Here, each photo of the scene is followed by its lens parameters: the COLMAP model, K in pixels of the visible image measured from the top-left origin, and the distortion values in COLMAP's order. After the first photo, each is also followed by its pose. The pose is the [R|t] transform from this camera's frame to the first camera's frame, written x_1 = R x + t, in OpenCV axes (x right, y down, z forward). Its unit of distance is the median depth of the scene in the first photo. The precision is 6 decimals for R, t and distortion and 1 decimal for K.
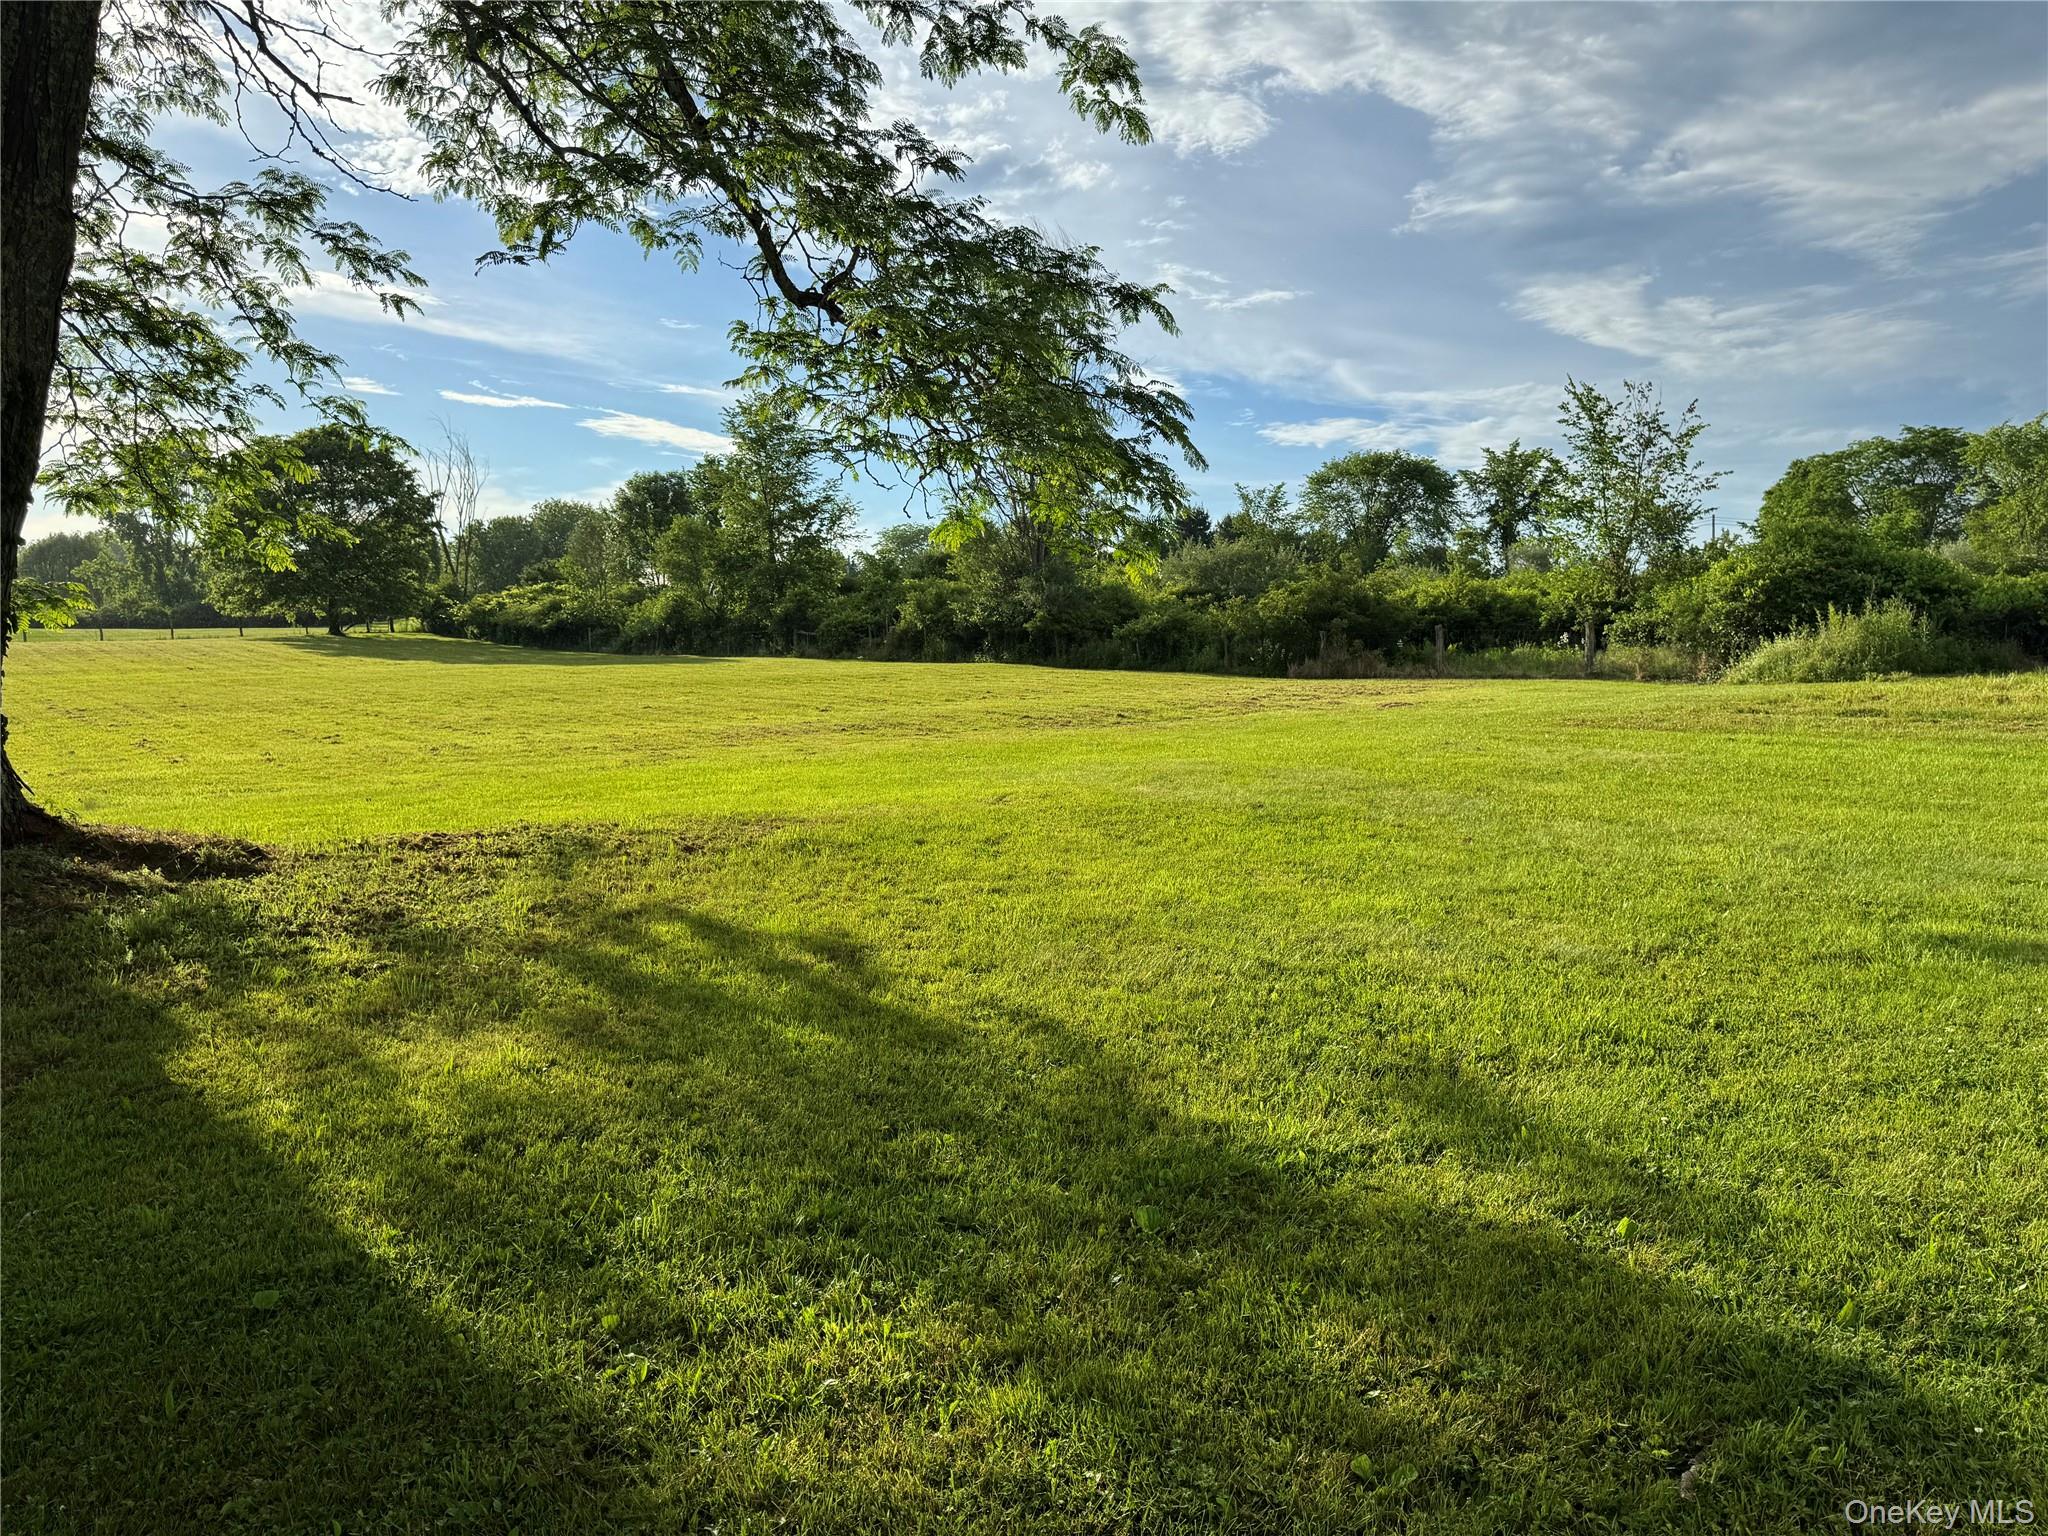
lens RADIAL K [[1539.4, 0, 1023.6], [0, 1539.4, 800.5], [0, 0, 1]] dist [0.241710, -0.245434]
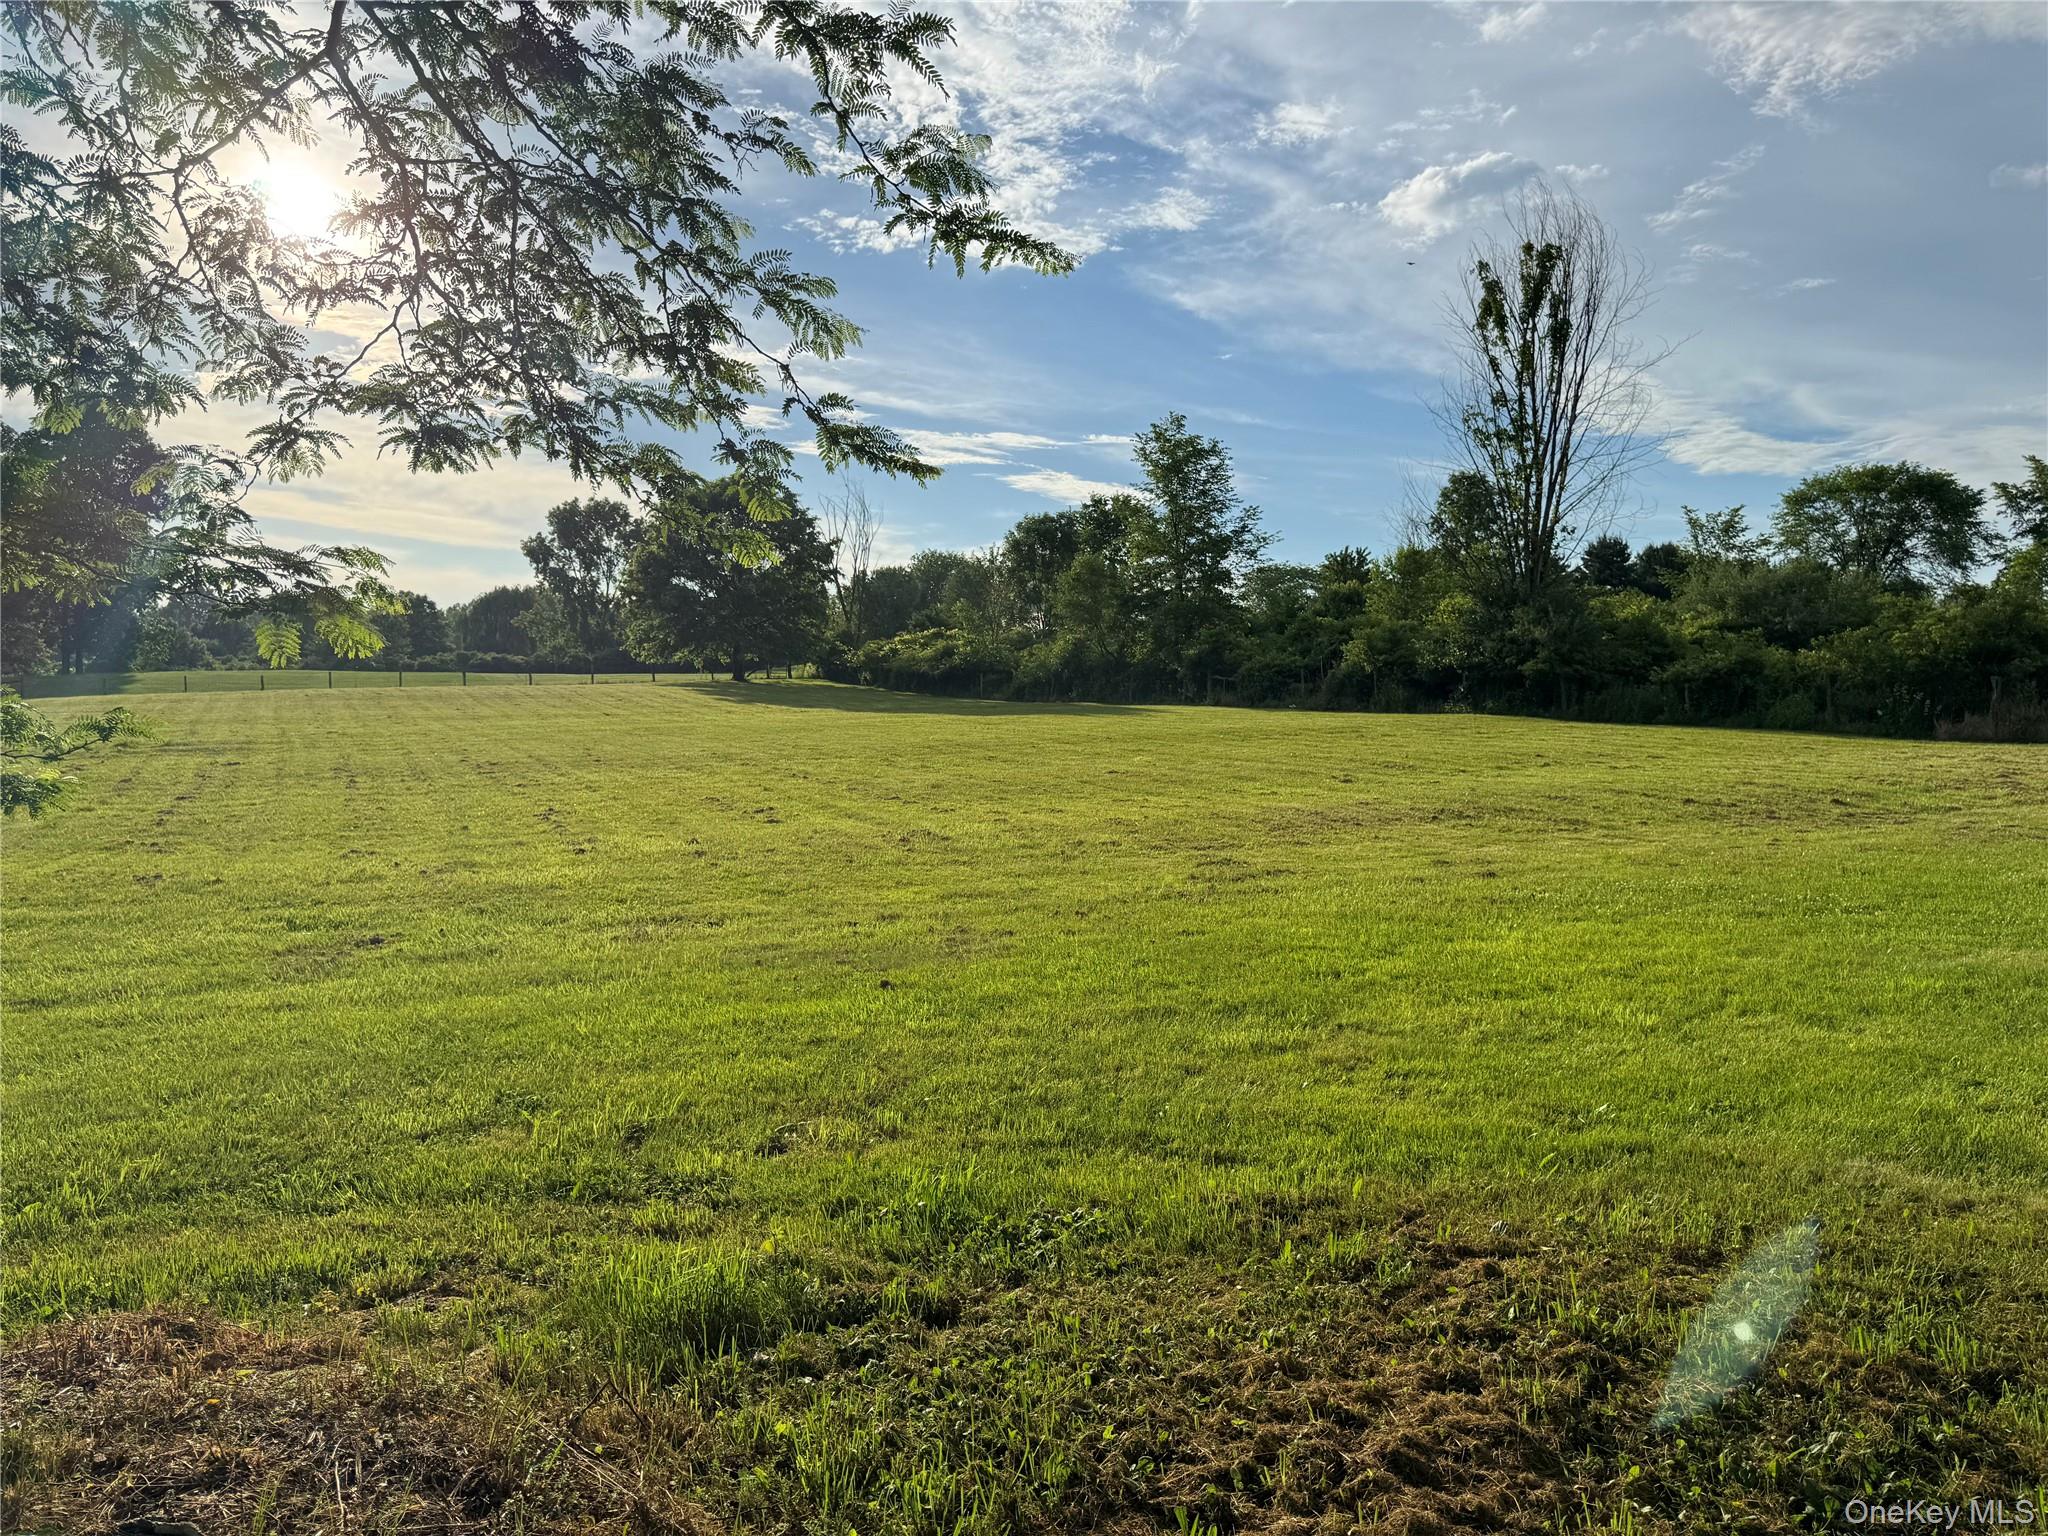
lens RADIAL K [[1430.8, 0, 1021.7], [0, 1430.8, 793.0], [0, 0, 1]] dist [0.314836, -0.260463]
pose [[0.979830, 0.024264, -0.198355, -0.070445], [-0.030004, 0.999212, -0.025983, -0.014065], [0.197568, 0.031410, 0.979786, 0.137020]]
